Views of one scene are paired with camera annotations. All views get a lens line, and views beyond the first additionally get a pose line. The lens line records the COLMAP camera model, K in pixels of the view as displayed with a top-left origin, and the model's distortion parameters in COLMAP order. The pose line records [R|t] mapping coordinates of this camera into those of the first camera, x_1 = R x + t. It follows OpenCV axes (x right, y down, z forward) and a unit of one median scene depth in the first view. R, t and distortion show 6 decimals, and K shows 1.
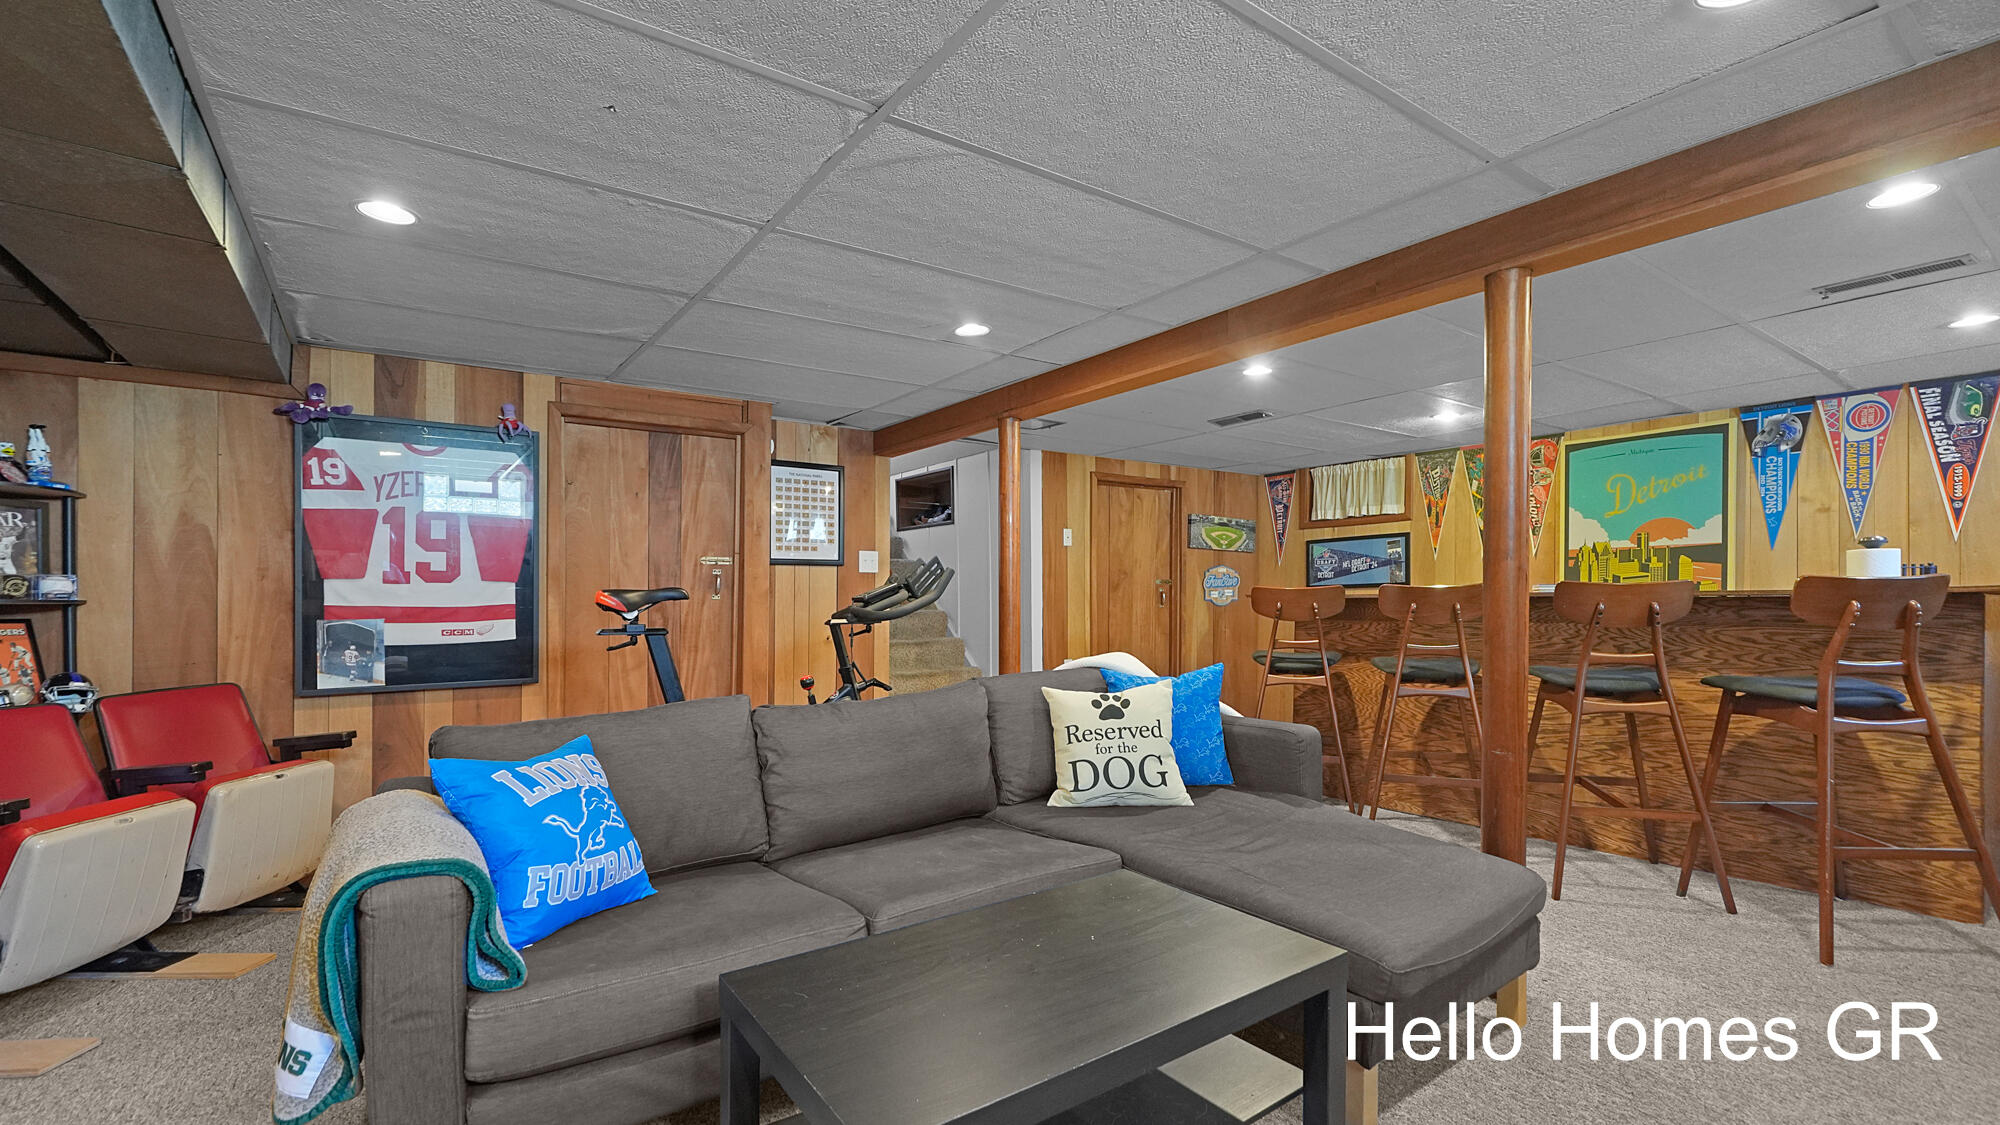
lens RADIAL K [[848.1, 0, 987.7], [0, 848.1, 594.6], [0, 0, 1]] dist [-0.009579, 0.001985]
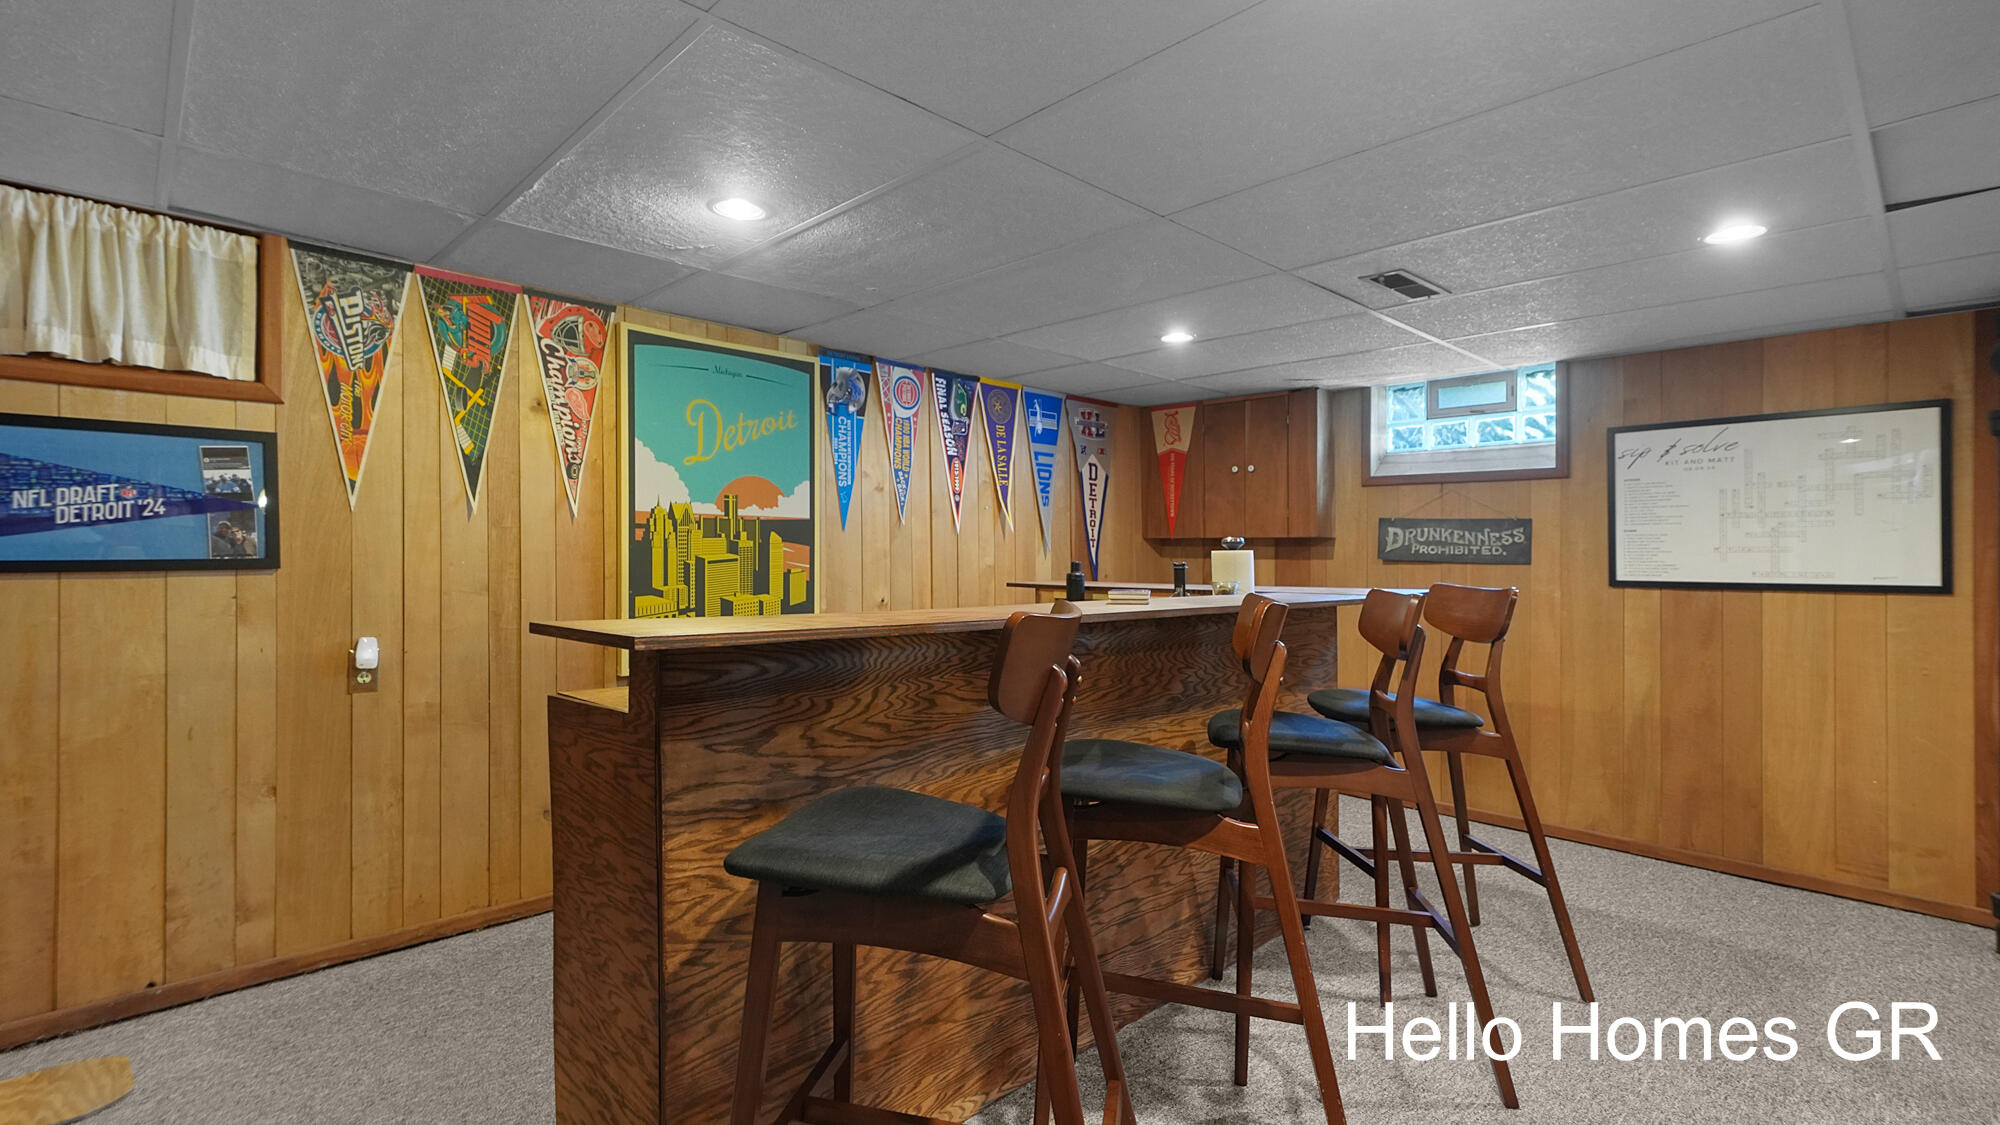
lens RADIAL K [[923.6, 0, 1007.0], [0, 923.6, 555.0], [0, 0, 1]] dist [0.010226, -0.001747]
pose [[-0.144374, 0.008443, 0.989487, 0.023909], [-0.015245, 0.999826, -0.010756, -0.022545], [-0.989406, -0.016638, -0.144220, 0.953816]]
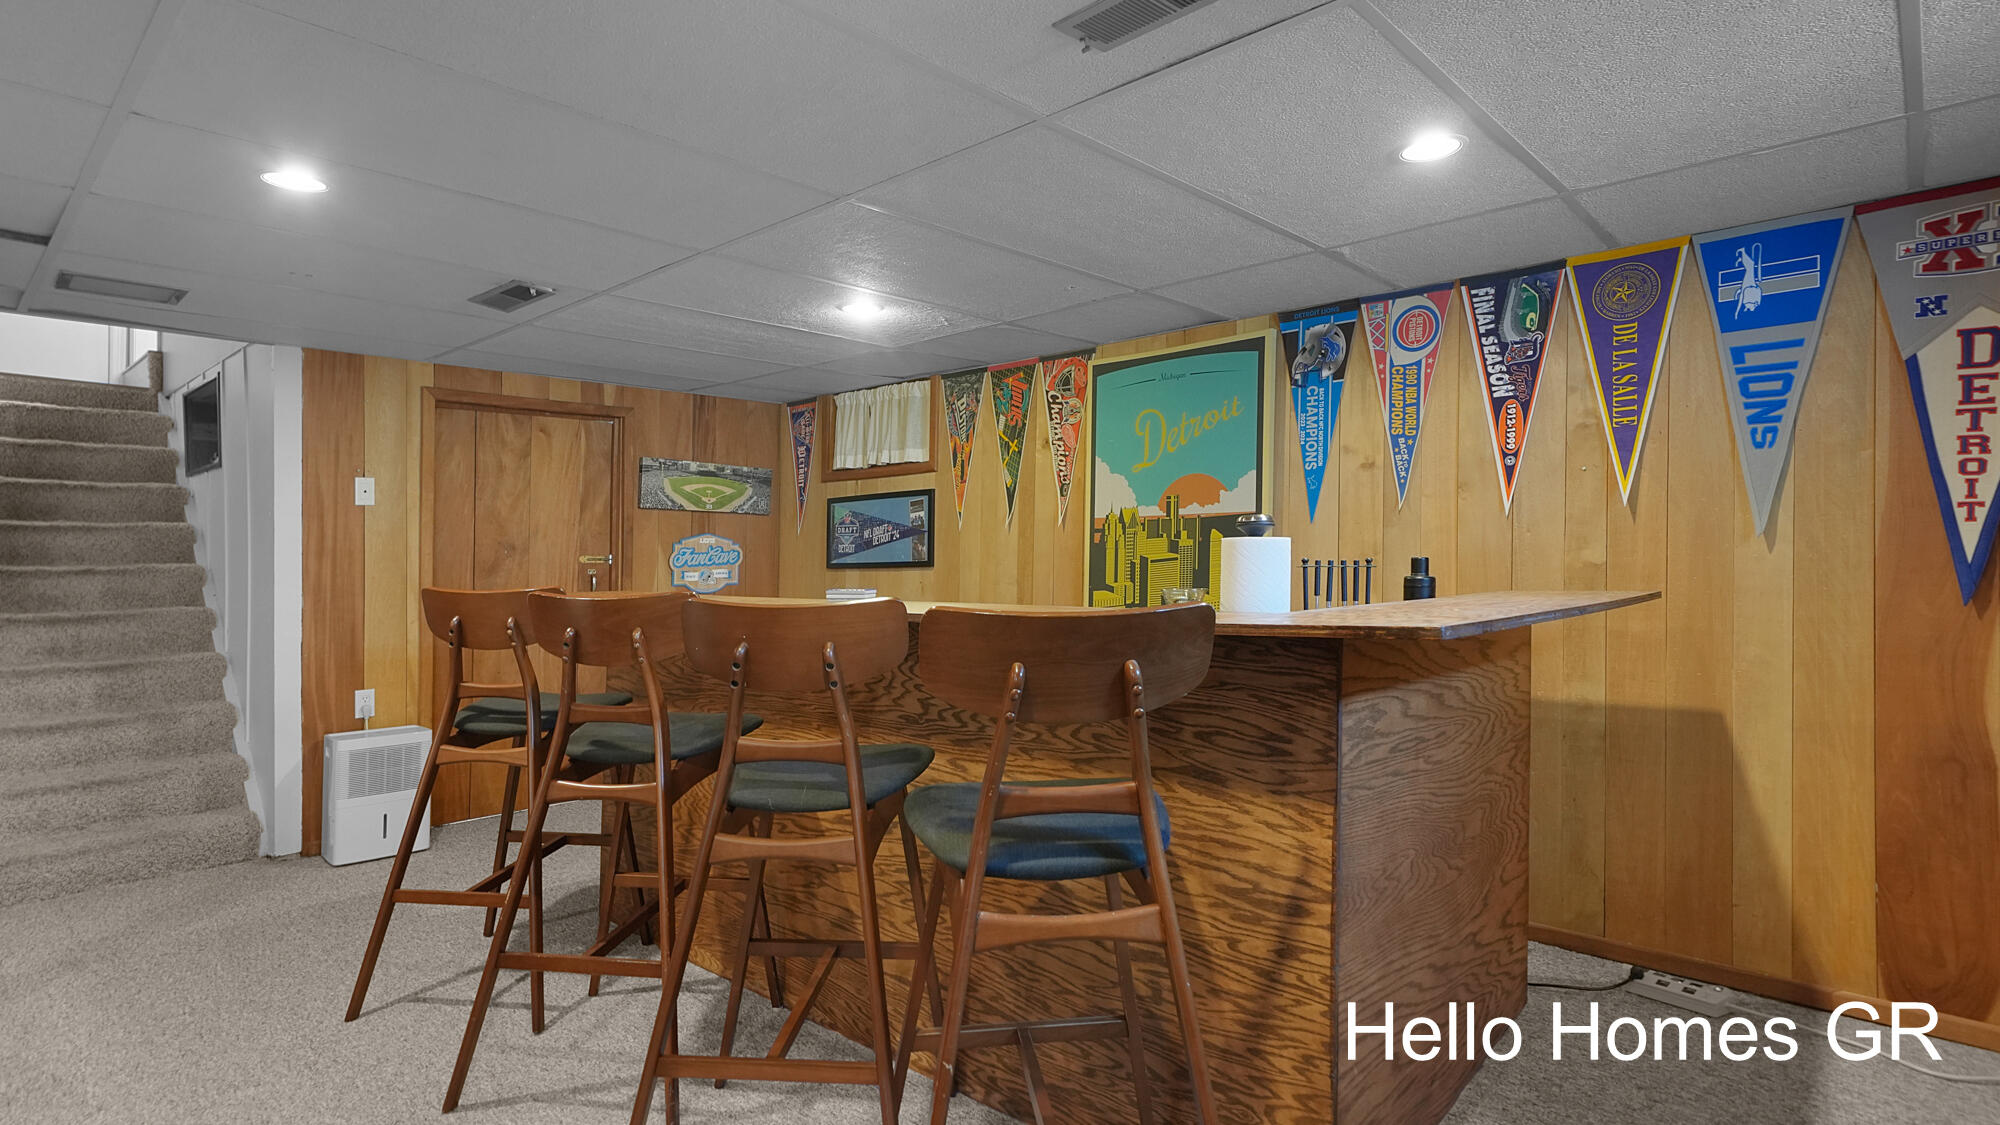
lens RADIAL K [[988.3, 0, 993.0], [0, 988.3, 554.0], [0, 0, 1]] dist [0.006426, 0.000646]
pose [[0.980189, -0.002833, 0.198046, 0.509732], [0.002073, 0.999990, 0.004047, -0.031185], [-0.198055, -0.003556, 0.980184, 0.261175]]
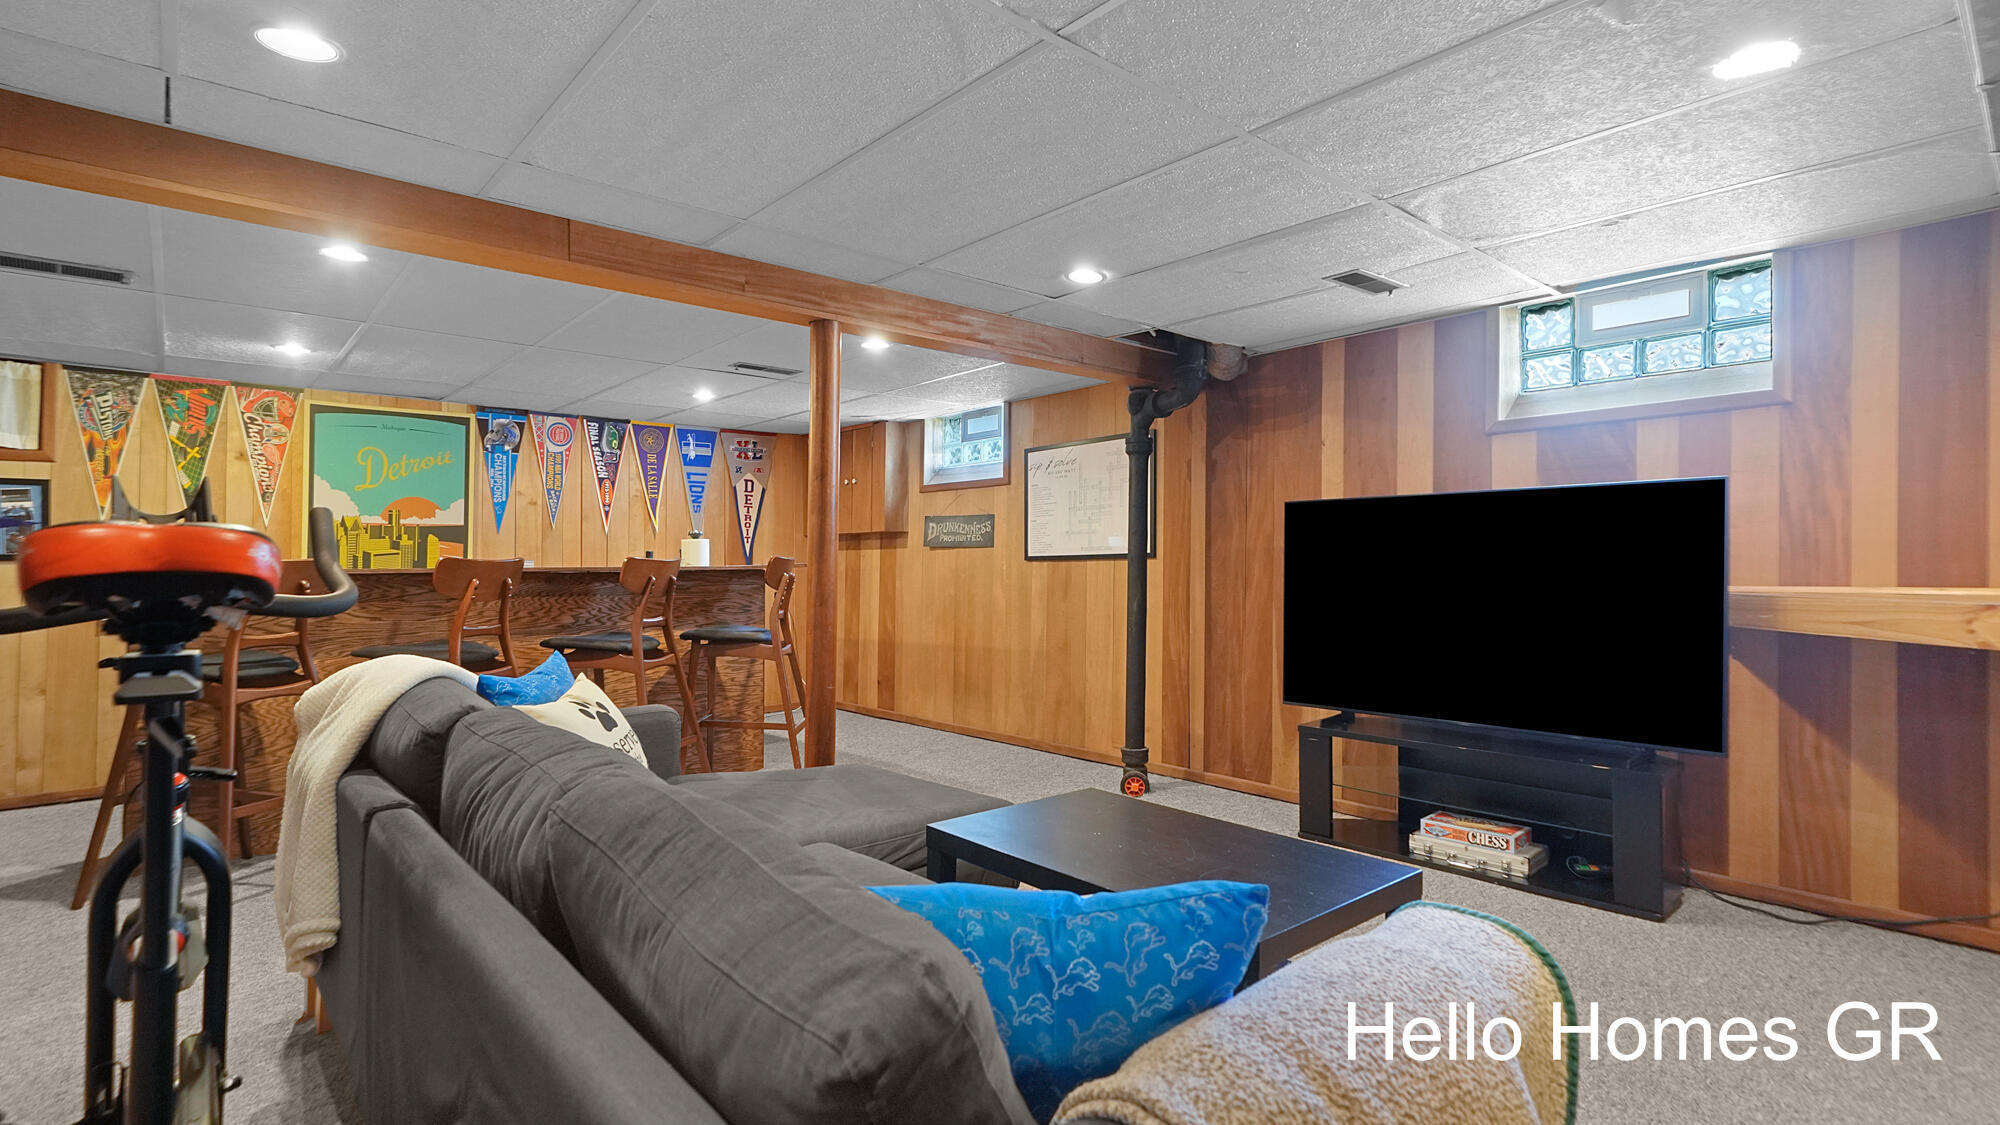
lens RADIAL K [[923.6, 0, 994.9], [0, 923.6, 528.1], [0, 0, 1]] dist [0.010226, -0.001747]
pose [[-0.105071, 0.047795, 0.993315, -0.408242], [0.004638, 0.998857, -0.047571, 0.003960], [-0.994454, -0.000392, -0.105173, 0.442270]]
